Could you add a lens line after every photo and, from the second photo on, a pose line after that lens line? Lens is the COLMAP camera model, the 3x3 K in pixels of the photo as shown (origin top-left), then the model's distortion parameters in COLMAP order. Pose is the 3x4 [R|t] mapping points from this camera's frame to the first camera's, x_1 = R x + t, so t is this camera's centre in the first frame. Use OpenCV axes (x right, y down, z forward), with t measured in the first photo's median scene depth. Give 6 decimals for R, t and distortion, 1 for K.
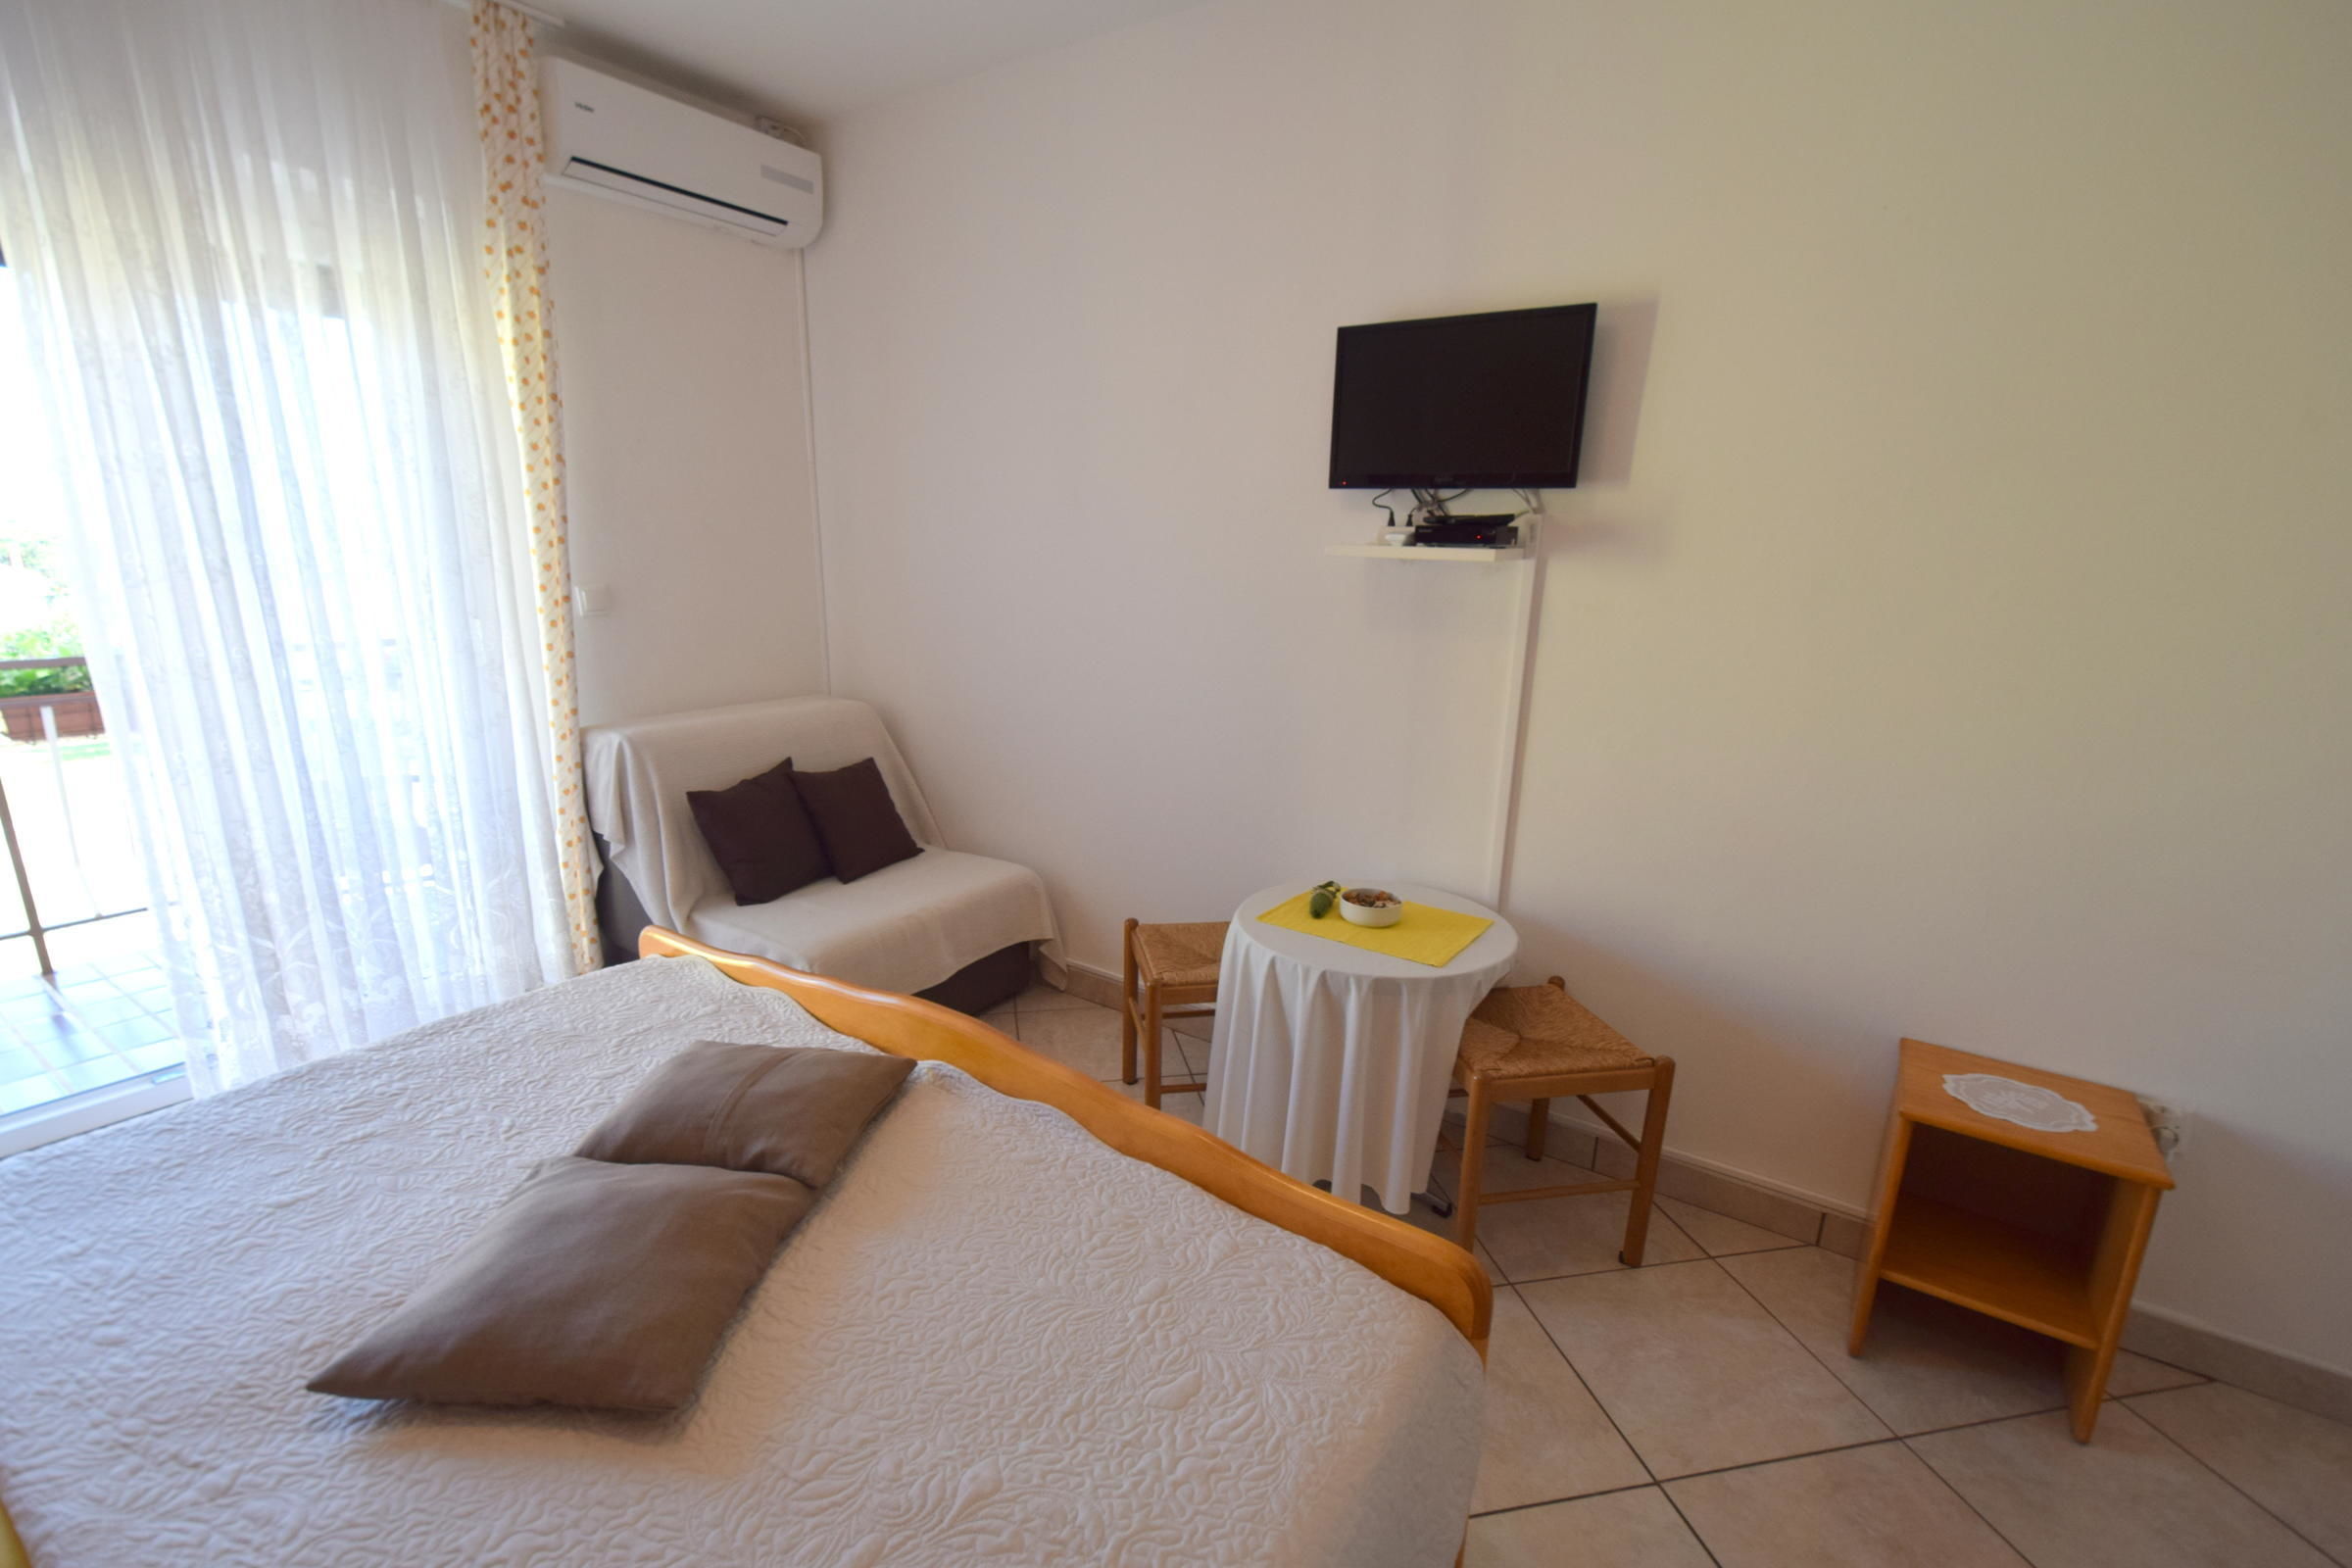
lens RADIAL K [[1002.5, 0, 1147.0], [0, 1002.5, 826.5], [0, 0, 1]] dist [-0.003065, -0.002329]
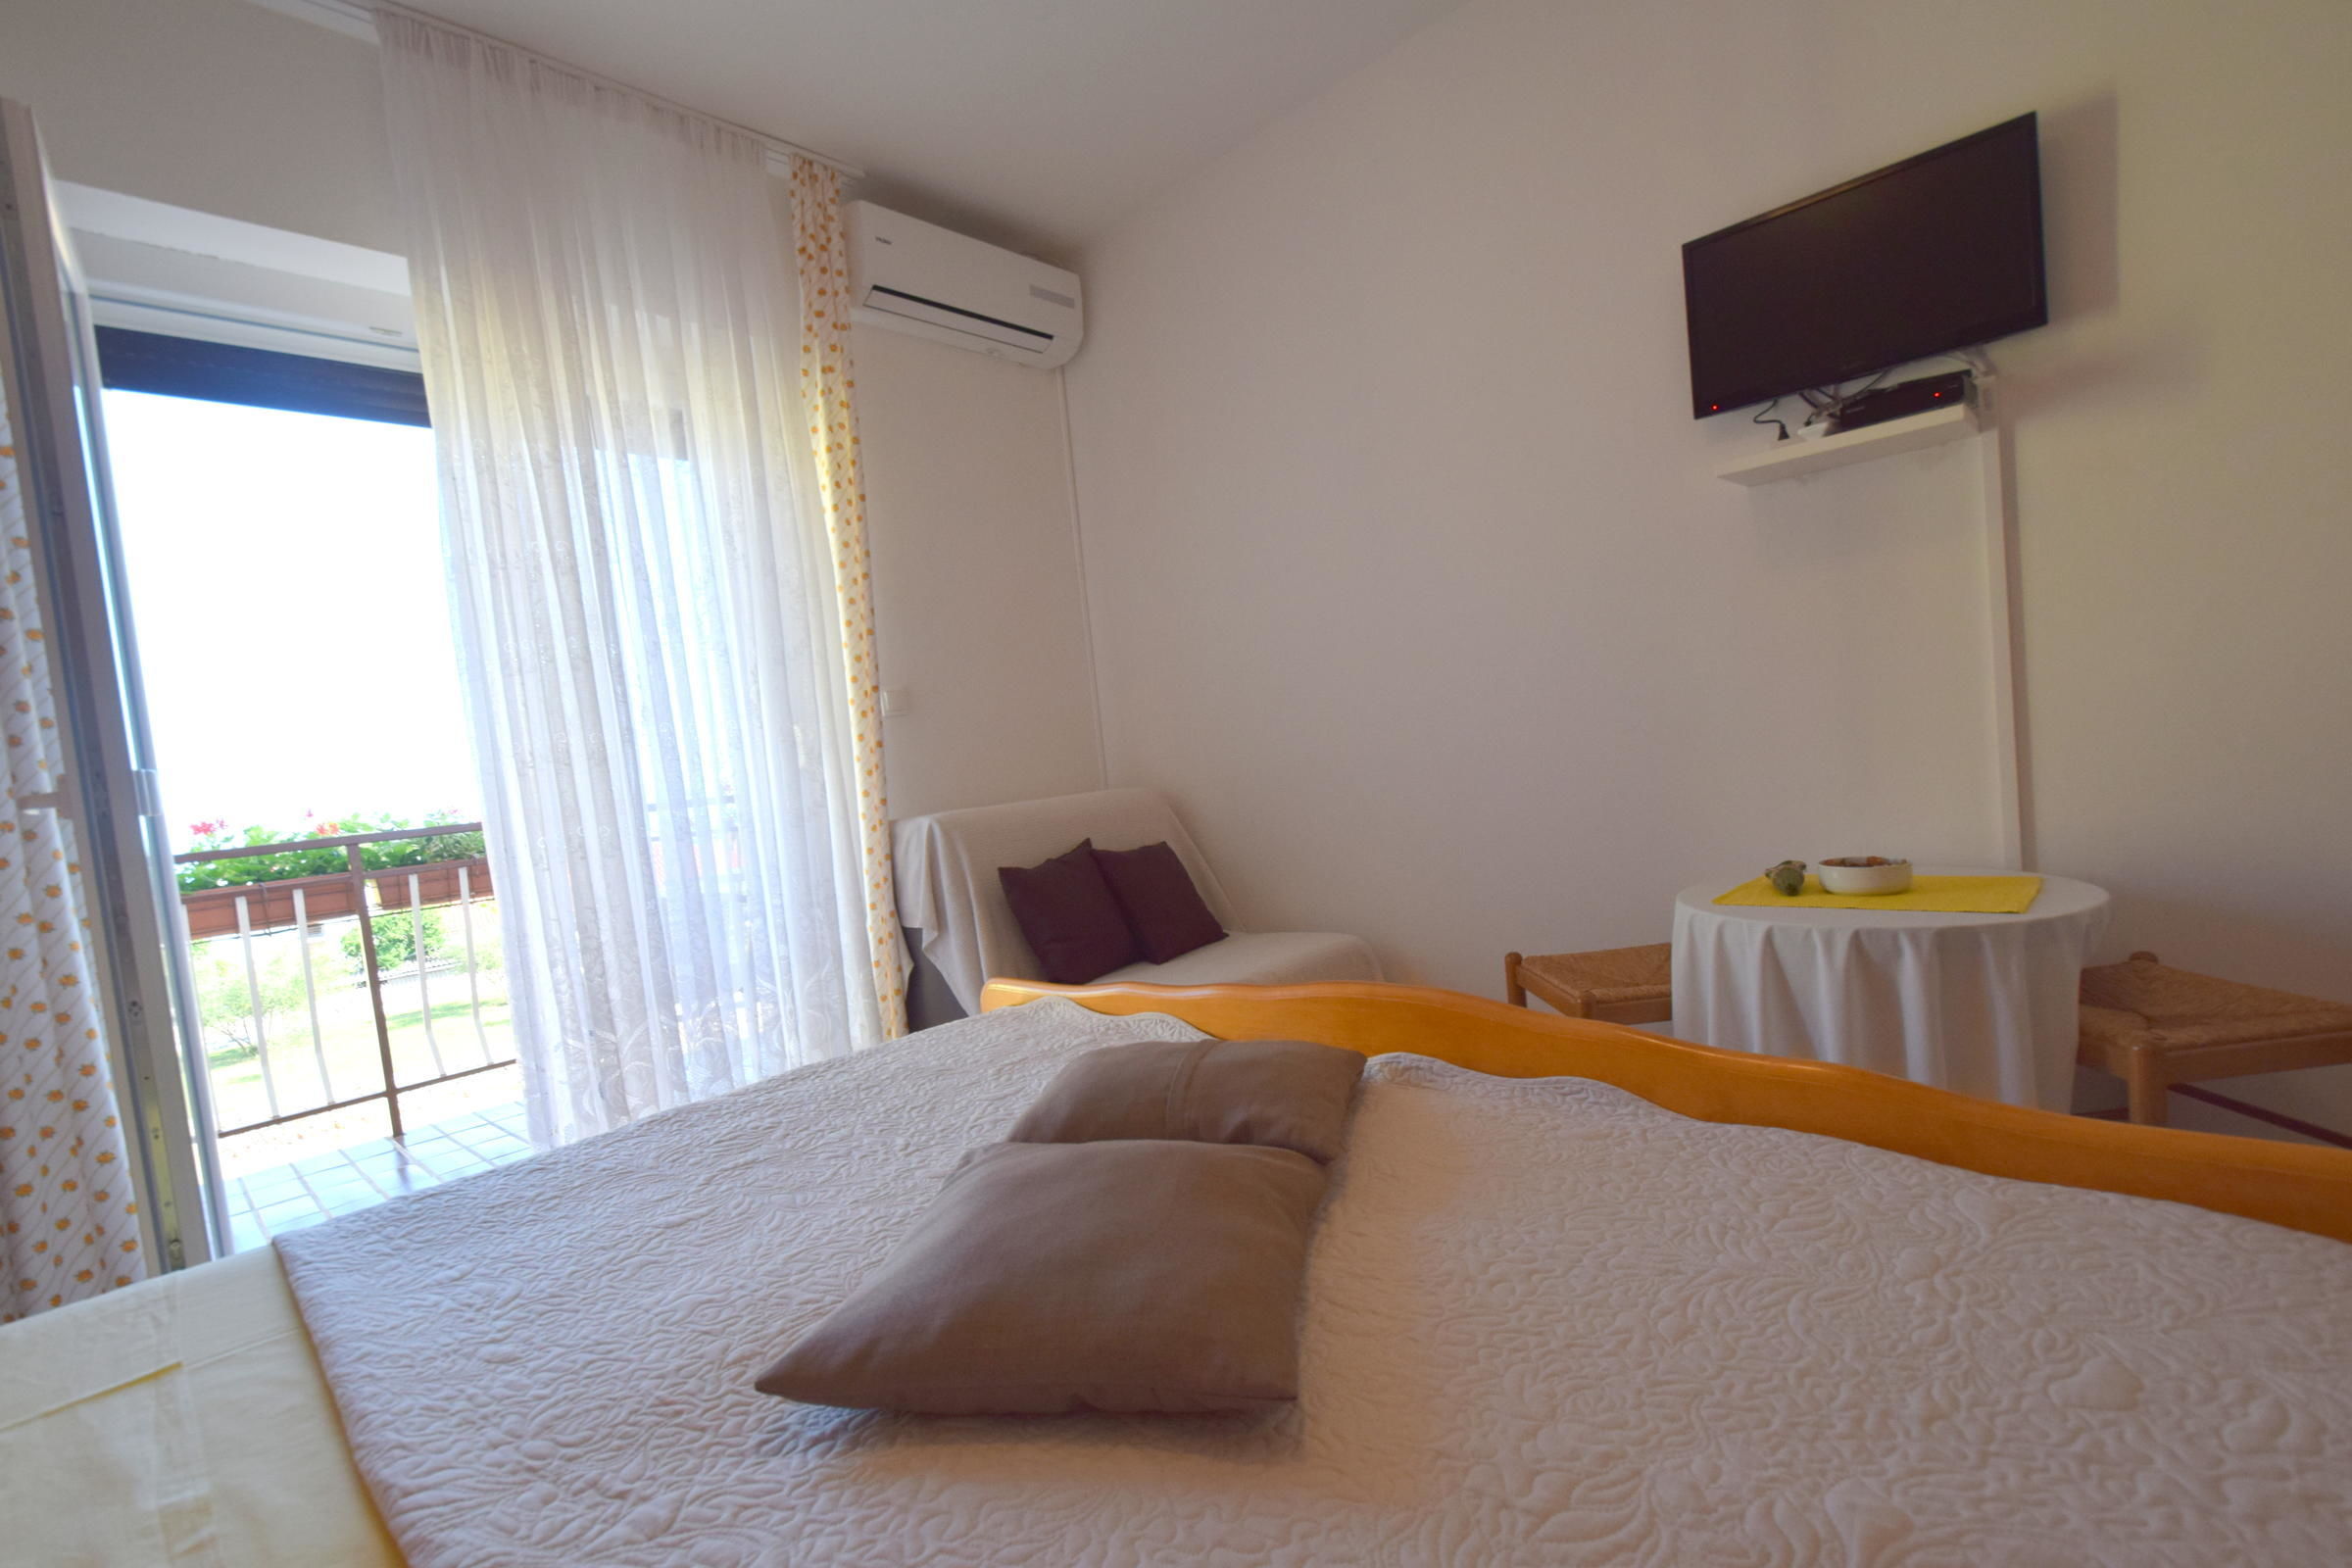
lens RADIAL K [[1017.9, 0, 1181.3], [0, 1017.9, 802.6], [0, 0, 1]] dist [0.008146, -0.008523]
pose [[0.979172, -0.114384, -0.167747, -0.167084], [0.081309, 0.977972, -0.192248, 0.141555], [0.186042, 0.174605, 0.966903, 0.125508]]
